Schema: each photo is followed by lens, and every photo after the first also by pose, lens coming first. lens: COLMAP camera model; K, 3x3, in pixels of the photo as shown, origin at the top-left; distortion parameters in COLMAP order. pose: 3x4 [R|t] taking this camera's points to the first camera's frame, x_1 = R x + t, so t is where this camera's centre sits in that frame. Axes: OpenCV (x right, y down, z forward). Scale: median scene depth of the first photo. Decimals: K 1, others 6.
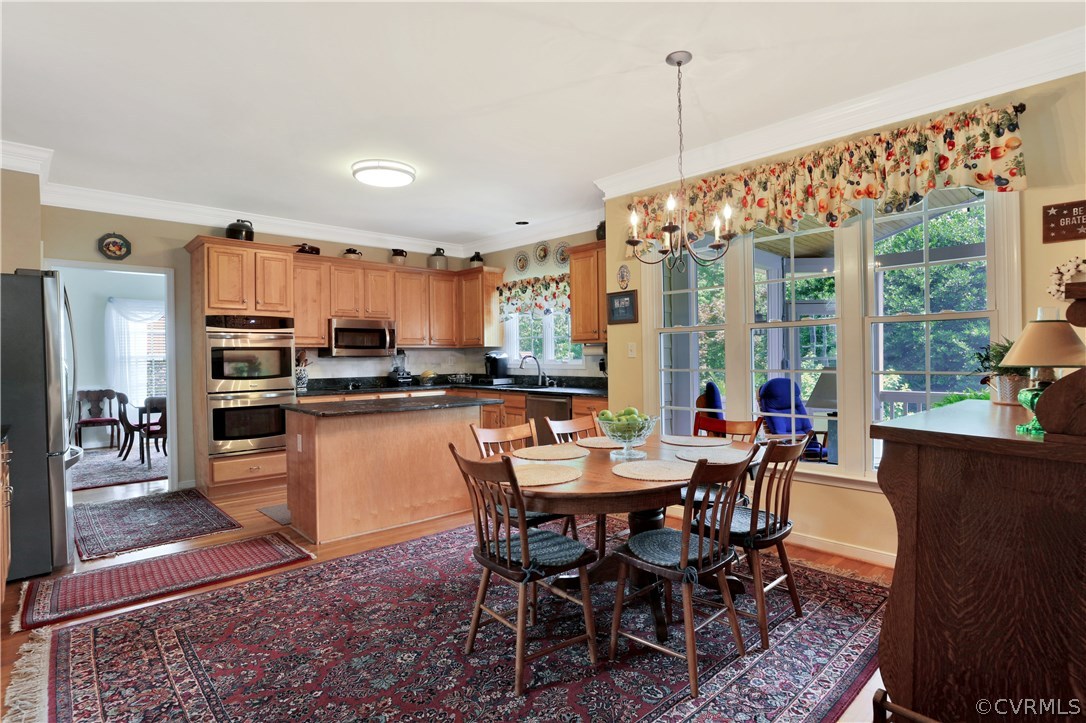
lens RADIAL K [[547.4, 0, 541.4], [0, 547.4, 360.2], [0, 0, 1]] dist [-0.040855, 0.016253]
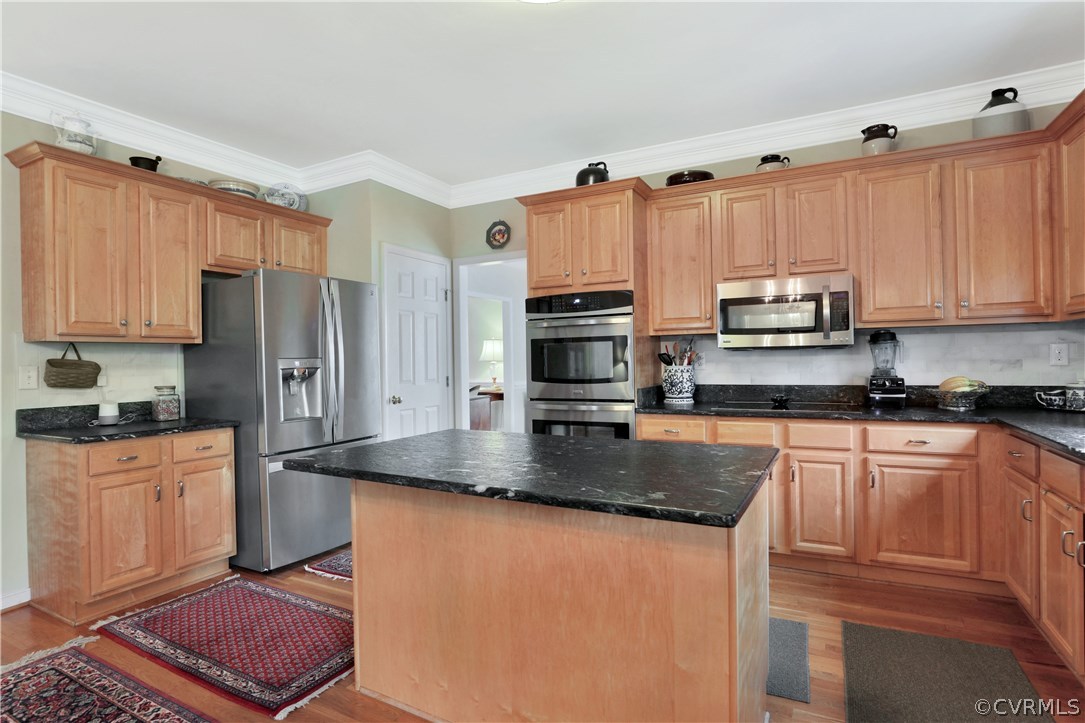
lens RADIAL K [[546.9, 0, 540.9], [0, 546.9, 360.2], [0, 0, 1]] dist [-0.040855, 0.016253]
pose [[0.330607, 0.007546, -0.943738, 0.097004], [0.008344, 0.999906, 0.010918, -0.002246], [0.943732, -0.011484, 0.330513, 0.571309]]
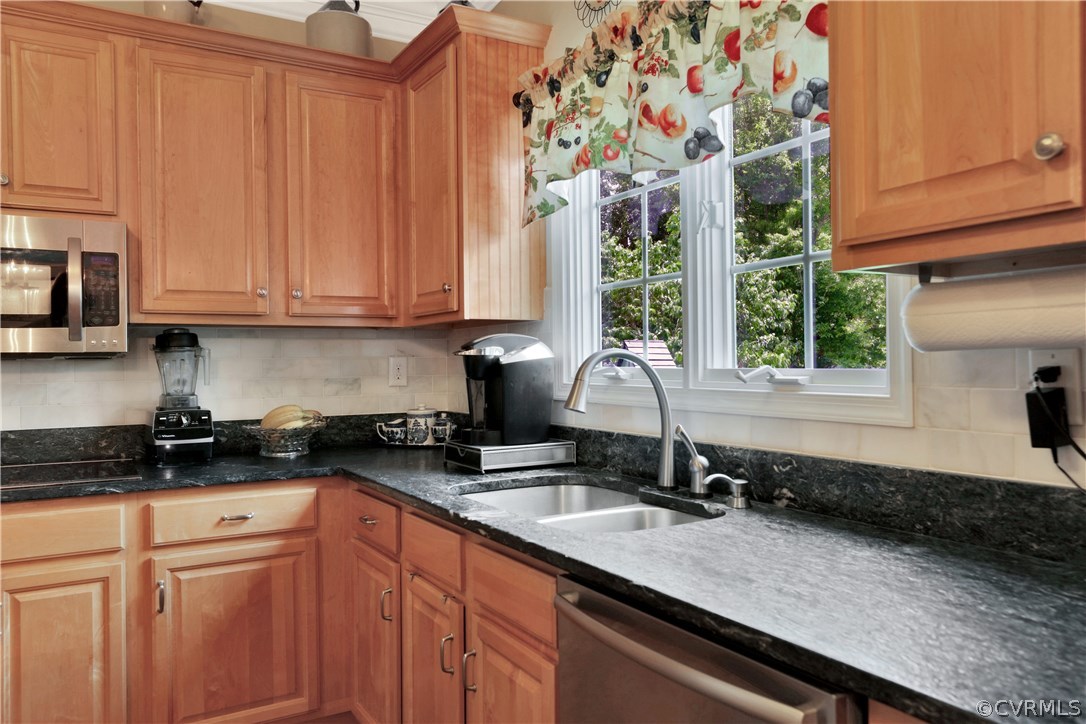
lens RADIAL K [[801.5, 0, 546.6], [0, 801.5, 360.8], [0, 0, 1]] dist [0.008815, 0.012133]
pose [[0.975035, 0.000168, -0.222050, 0.020984], [-0.001404, 0.999984, -0.005407, -0.002680], [0.222045, 0.005584, 0.975020, 0.656950]]
